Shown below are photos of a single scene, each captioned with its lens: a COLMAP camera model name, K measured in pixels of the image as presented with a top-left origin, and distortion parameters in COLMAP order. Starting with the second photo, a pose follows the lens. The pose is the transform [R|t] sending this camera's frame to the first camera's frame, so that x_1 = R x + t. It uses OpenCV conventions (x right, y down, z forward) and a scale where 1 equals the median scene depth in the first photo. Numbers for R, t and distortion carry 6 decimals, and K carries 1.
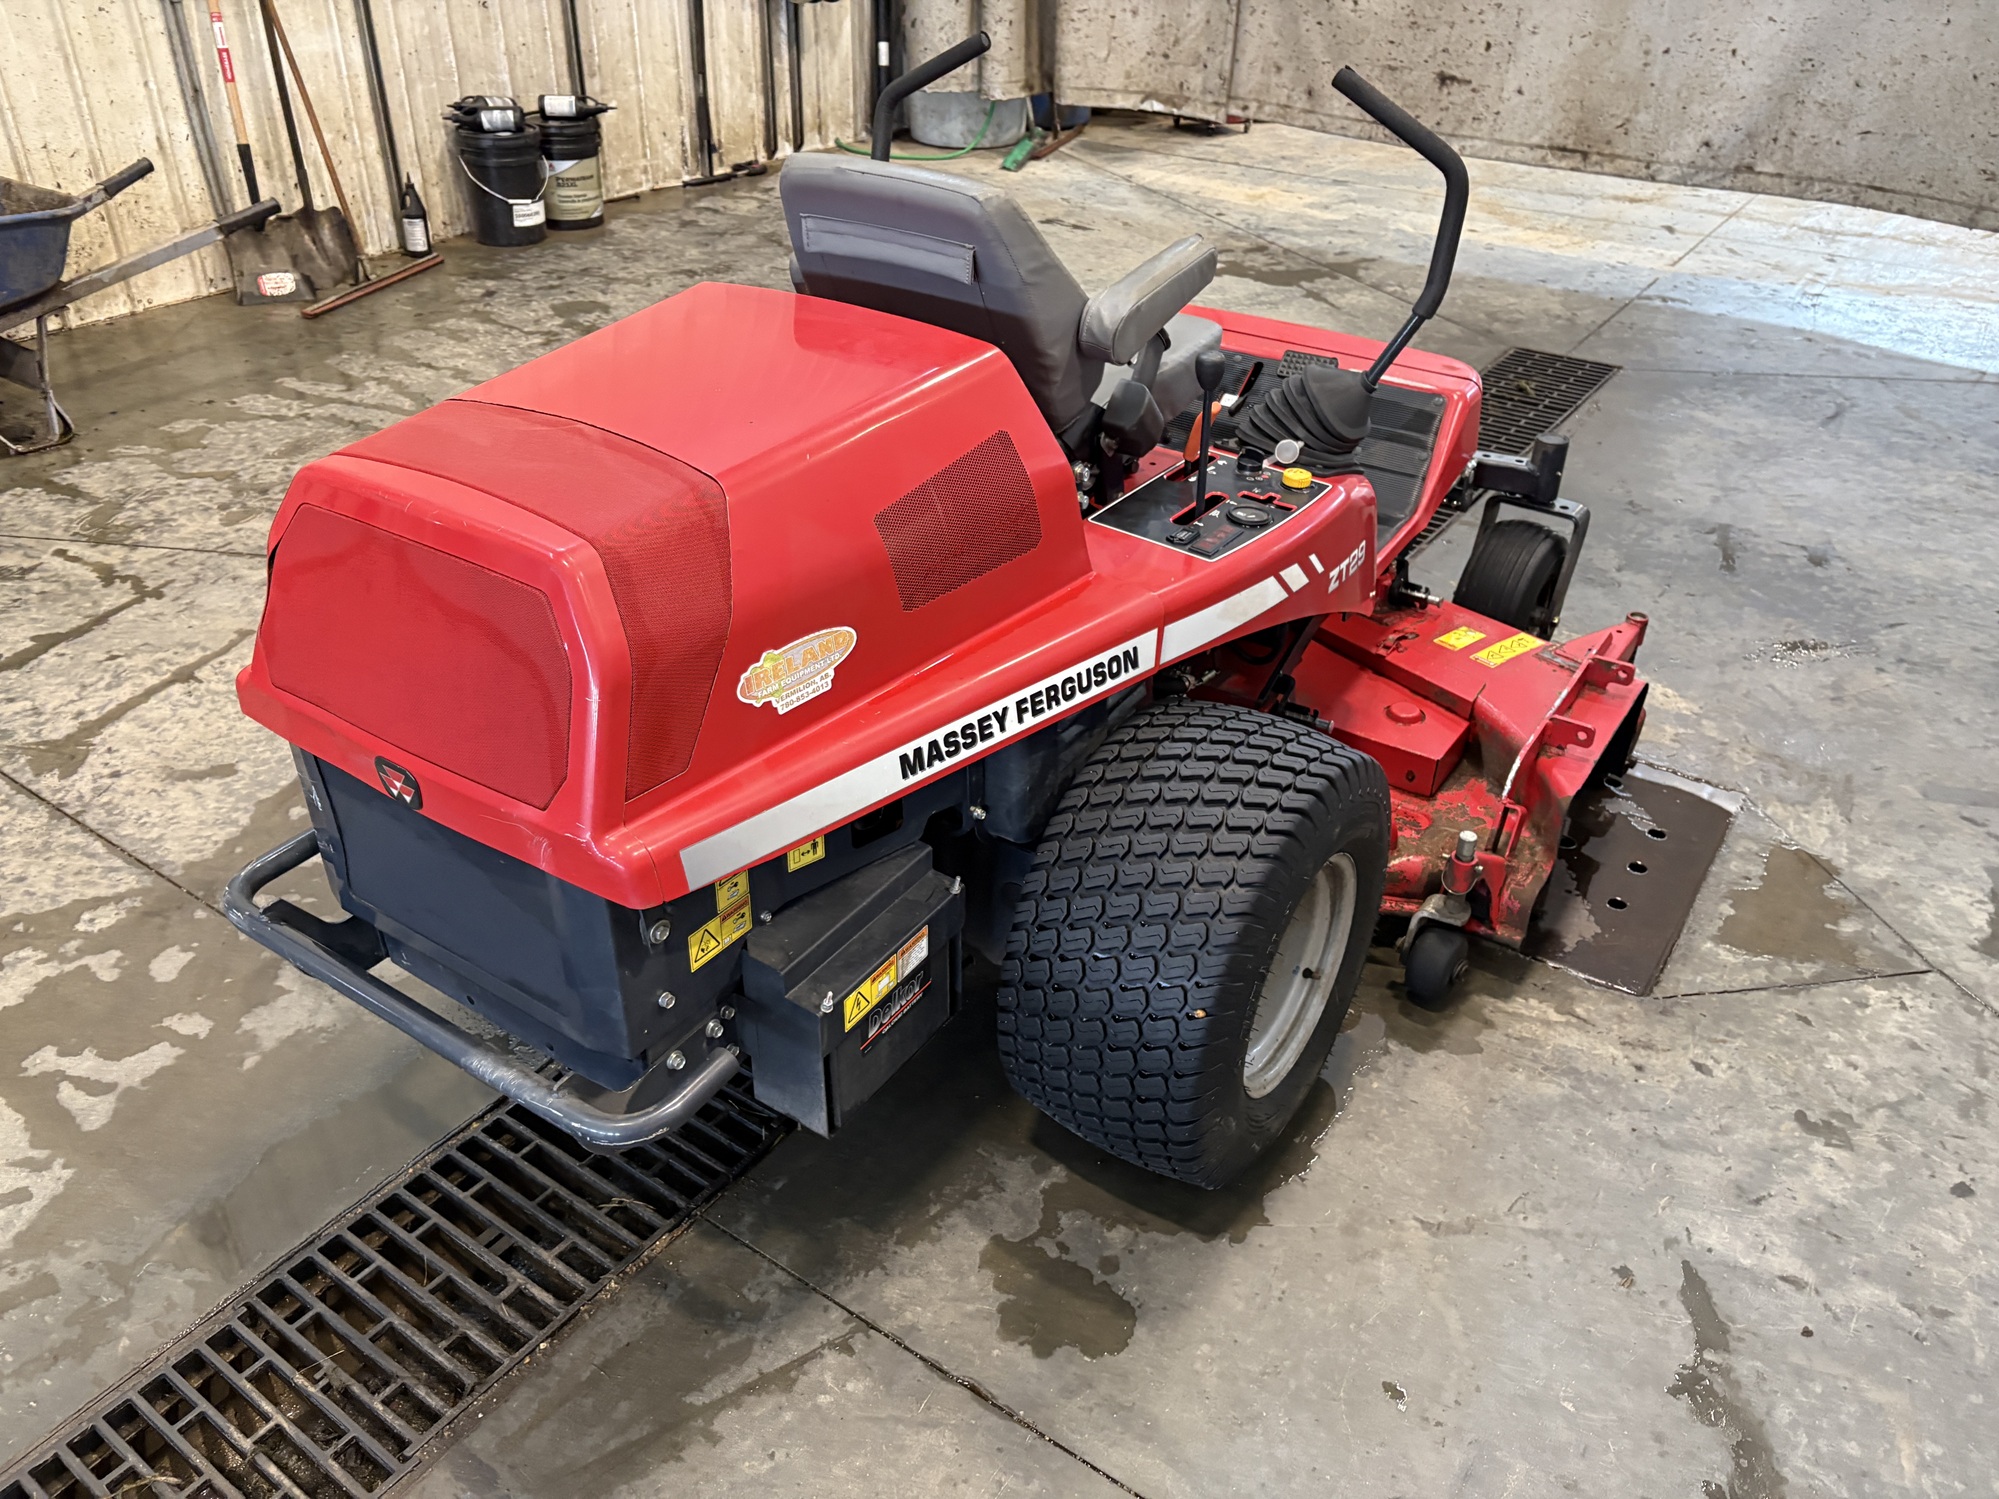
lens RADIAL K [[1551.5, 0, 998.7], [0, 1551.5, 691.2], [0, 0, 1]] dist [0.076917, -0.098011]
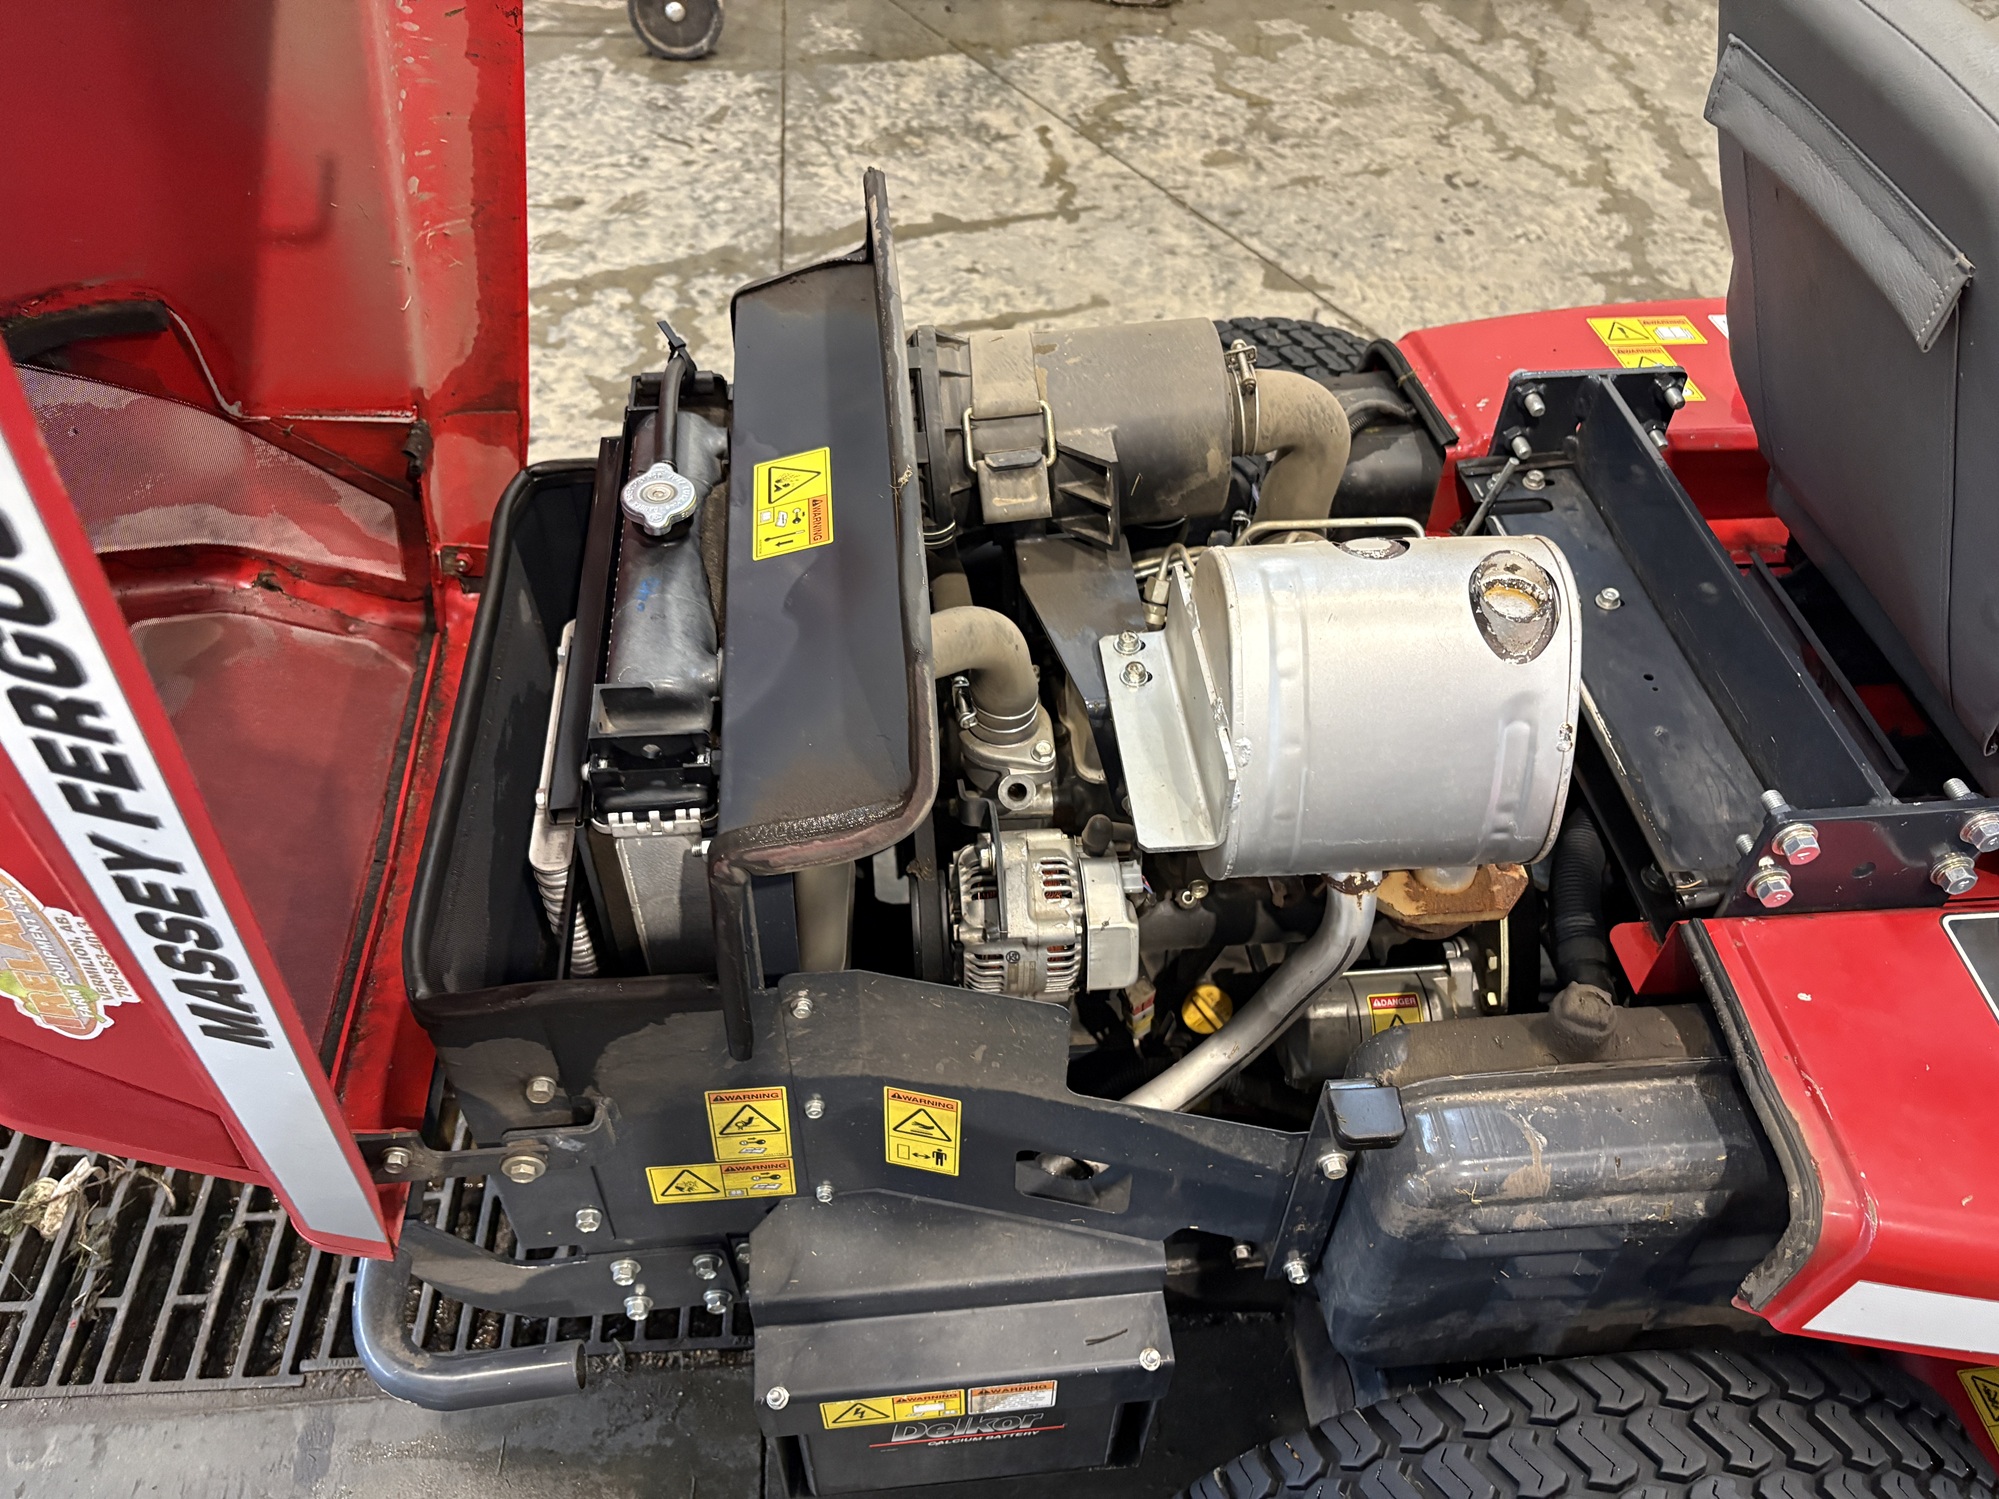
lens RADIAL K [[1551.5, 0, 998.7], [0, 1551.5, 691.2], [0, 0, 1]] dist [0.076917, -0.098011]
pose [[0.638609, 0.545393, -0.542885, 0.054371], [-0.410435, 0.838154, 0.359222, -0.123263], [0.650939, -0.006583, 0.759102, 0.276123]]
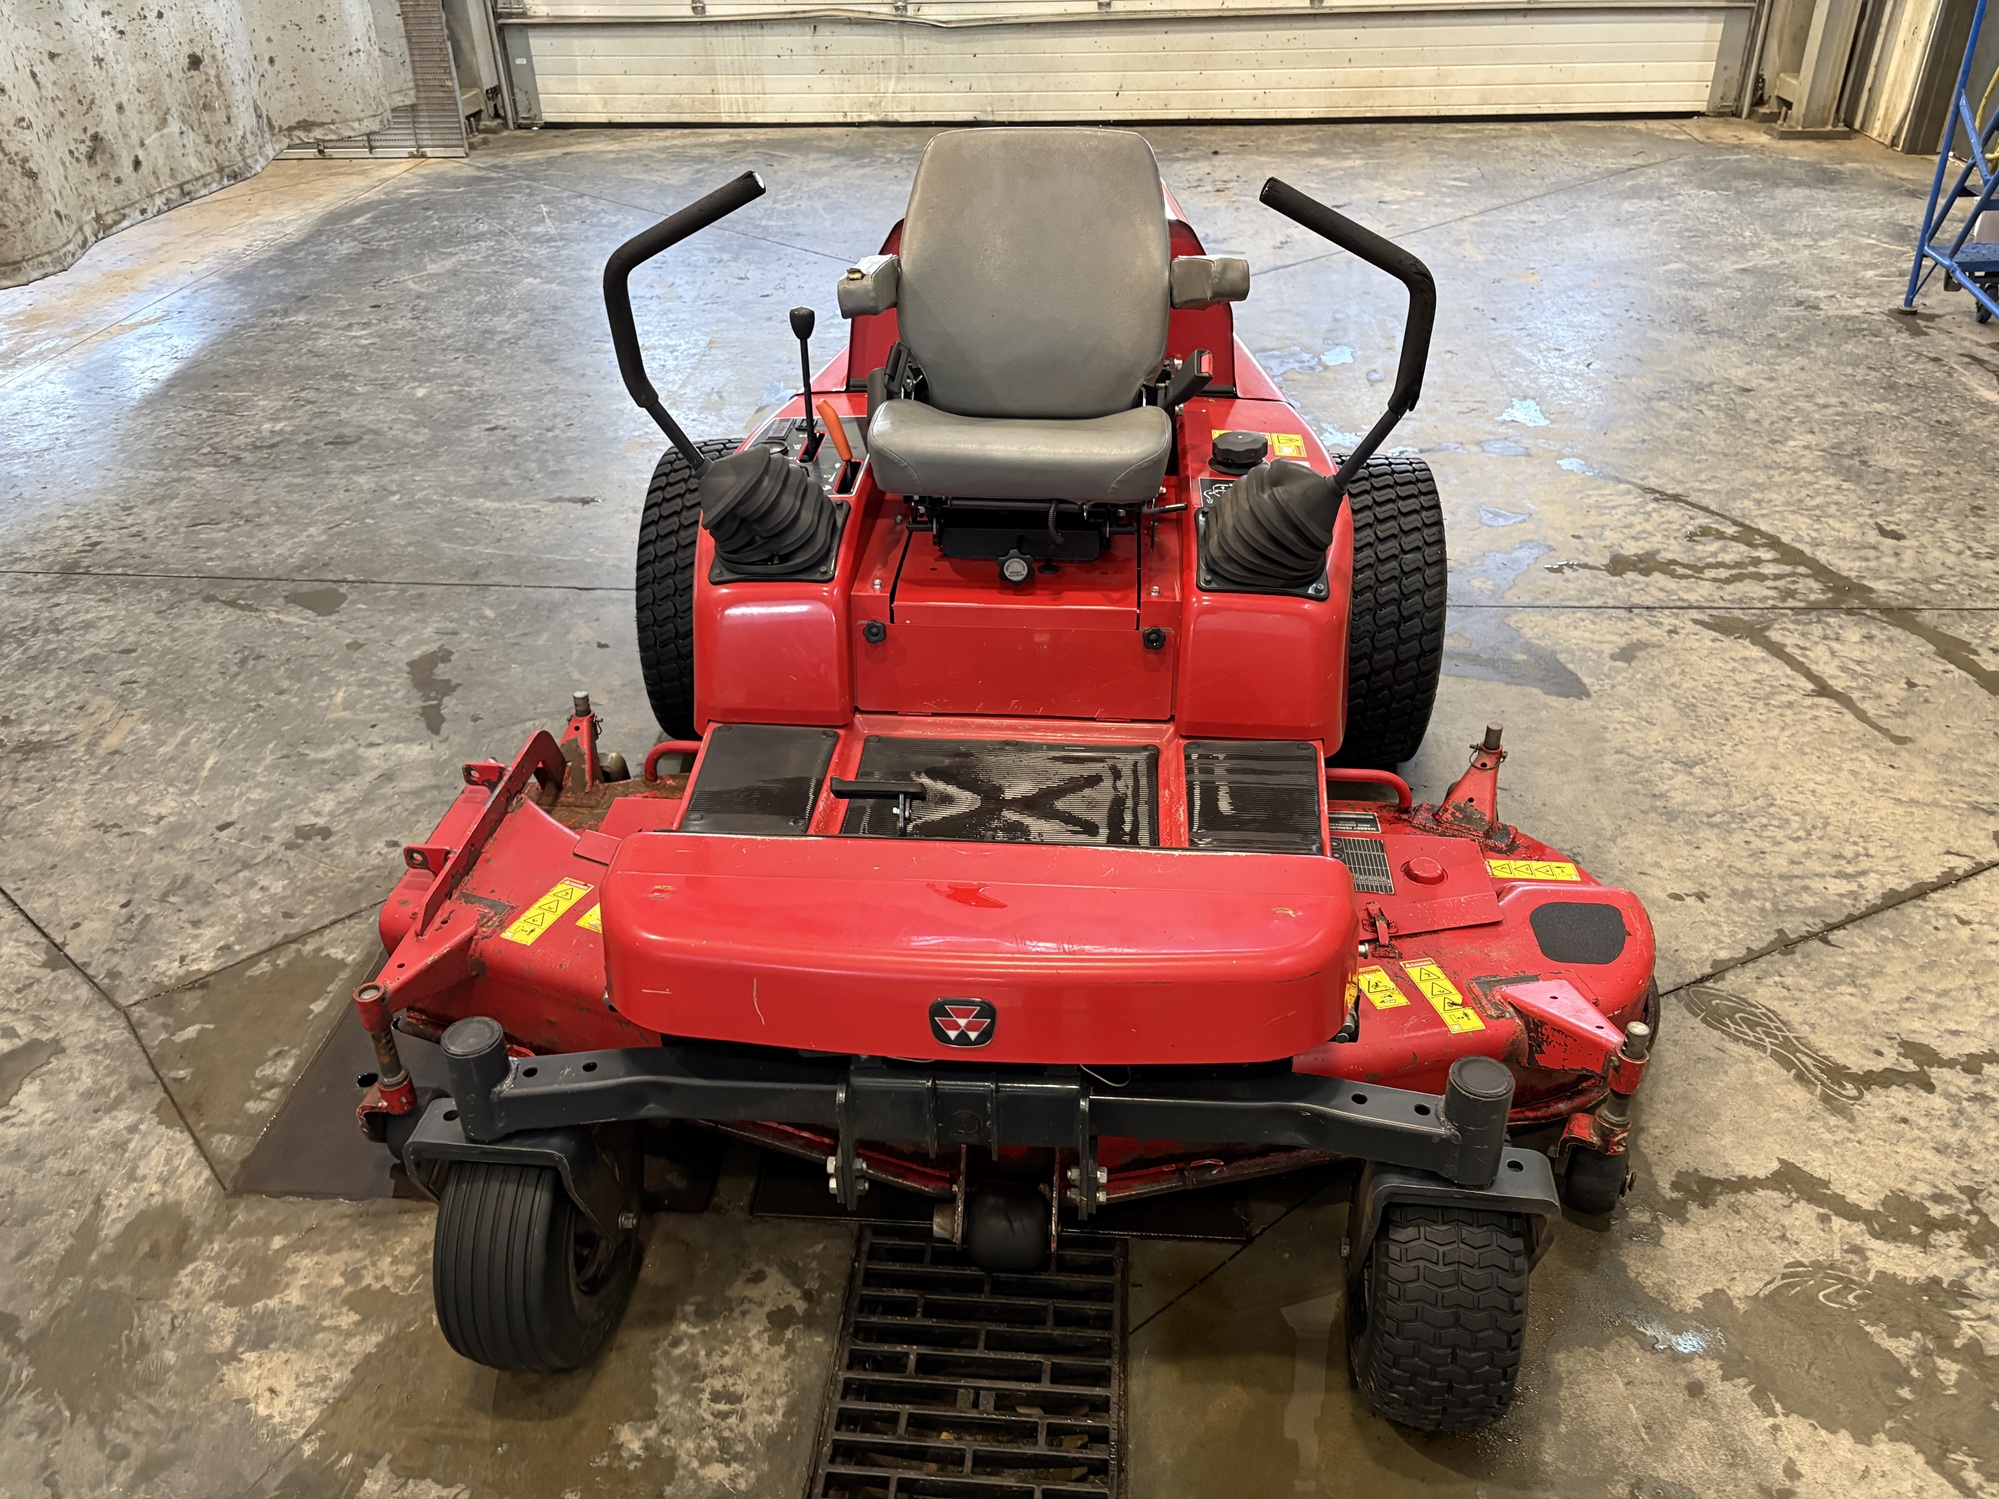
lens RADIAL K [[1524.5, 0, 995.2], [0, 1524.5, 713.7], [0, 0, 1]] dist [0.080216, -0.098642]
pose [[-0.867341, 0.254992, -0.427432, 0.321037], [-0.246668, 0.525675, 0.814138, -0.573340], [0.432289, 0.811569, -0.393042, 0.975617]]
